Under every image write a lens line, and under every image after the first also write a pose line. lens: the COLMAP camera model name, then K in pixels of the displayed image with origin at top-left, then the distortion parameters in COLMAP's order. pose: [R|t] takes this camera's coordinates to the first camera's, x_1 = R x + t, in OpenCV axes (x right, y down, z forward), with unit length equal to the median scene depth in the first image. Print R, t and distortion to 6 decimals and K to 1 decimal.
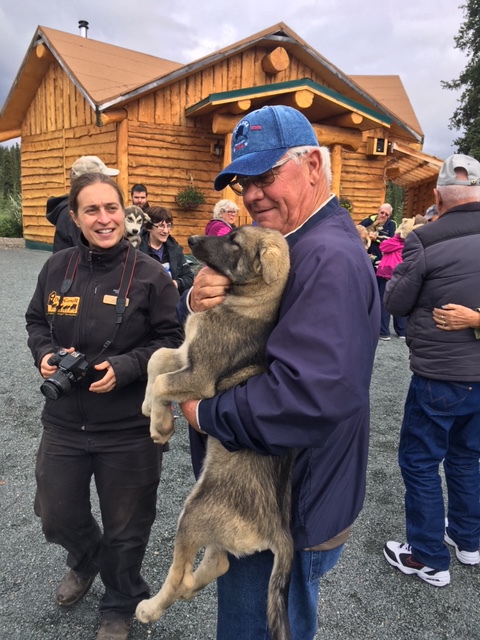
lens RADIAL K [[567.7, 0, 240.0], [0, 567.7, 320.0], [0, 0, 1]] dist [-0.005023, -0.016074]
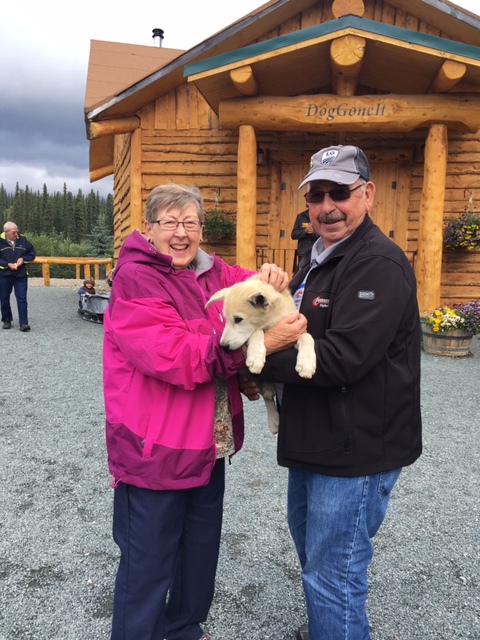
lens RADIAL K [[567.7, 0, 240.0], [0, 567.7, 320.0], [0, 0, 1]] dist [-0.005023, -0.016074]
pose [[0.874498, 0.027112, -0.484271, 0.289288], [-0.070415, 0.994956, -0.071451, -0.053396], [0.479891, 0.096584, 0.871996, 0.421330]]
